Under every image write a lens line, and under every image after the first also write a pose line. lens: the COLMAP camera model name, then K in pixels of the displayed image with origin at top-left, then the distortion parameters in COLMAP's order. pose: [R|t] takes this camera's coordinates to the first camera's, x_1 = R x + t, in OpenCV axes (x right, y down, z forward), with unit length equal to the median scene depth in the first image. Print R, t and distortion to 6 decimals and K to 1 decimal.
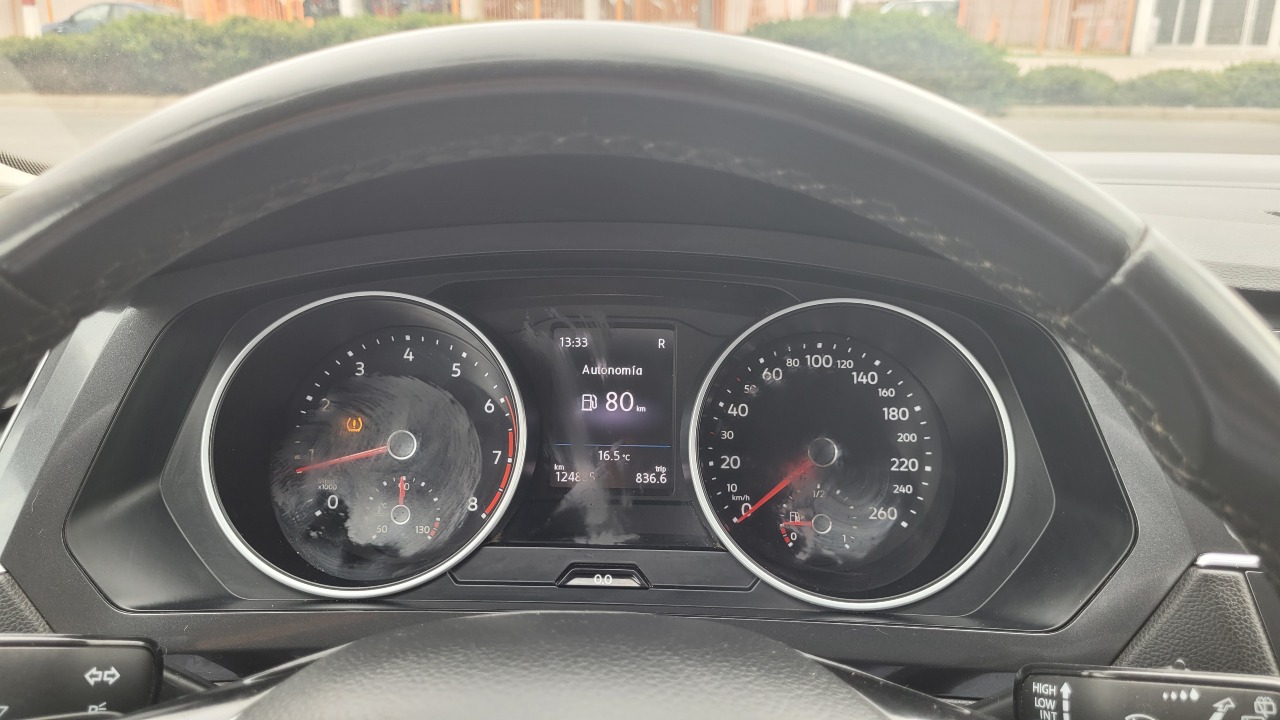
lens RADIAL K [[984.8, 0, 638.1], [0, 984.8, 366.3], [0, 0, 1]] dist [0.036263, -0.018368]
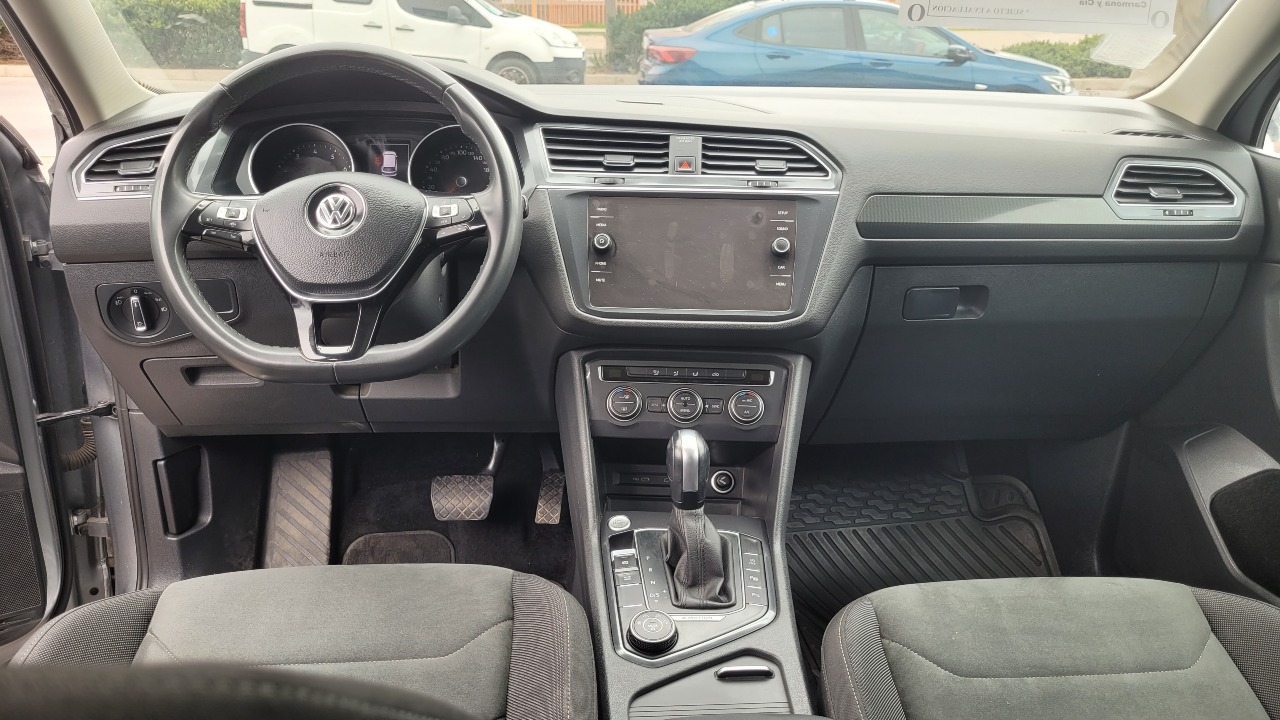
lens RADIAL K [[984.8, 0, 649.5], [0, 984.8, 363.7], [0, 0, 1]] dist [0.036263, -0.018368]
pose [[0.995819, -0.027796, 0.087017, 0.462133], [0.025651, 0.999341, 0.025664, 0.552655], [-0.087673, -0.023325, 0.995876, -1.941955]]
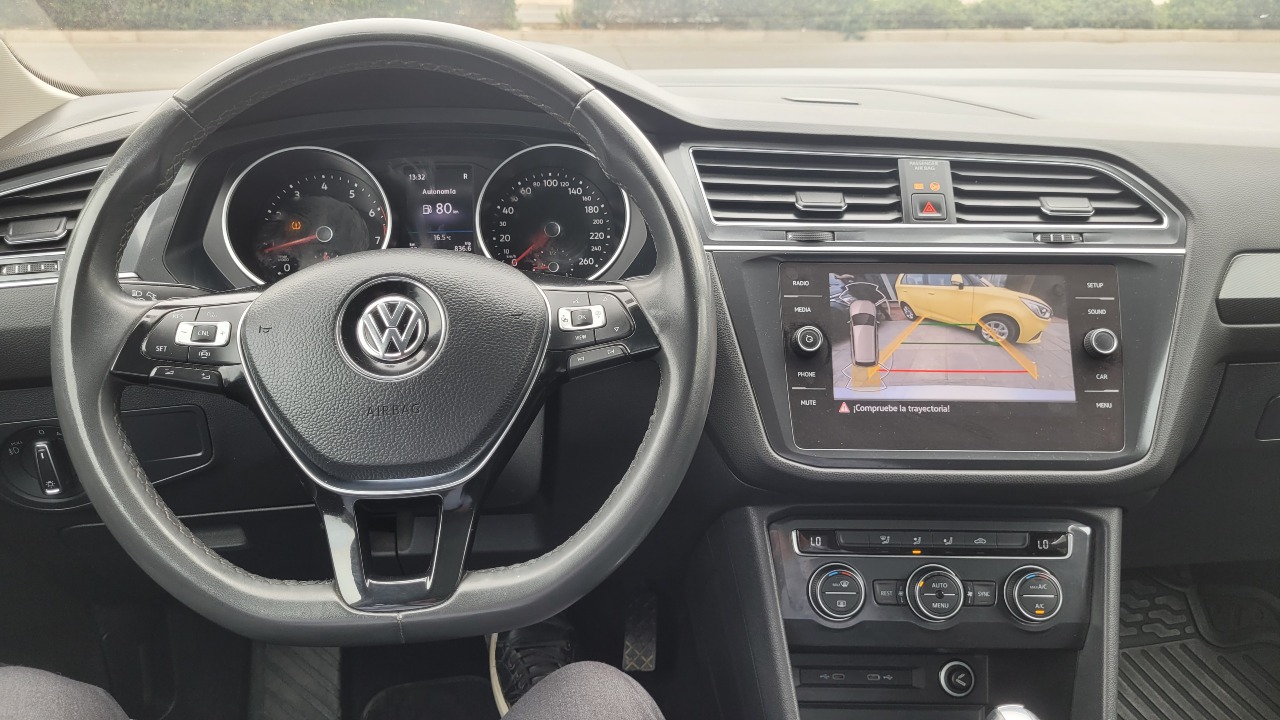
lens RADIAL K [[984.8, 0, 632.1], [0, 984.8, 347.3], [0, 0, 1]] dist [0.036263, -0.018368]
pose [[0.992860, -0.047409, 0.109464, 0.117552], [0.041785, 0.997714, 0.053120, 0.213713], [-0.111732, -0.048166, 0.992570, -0.894795]]
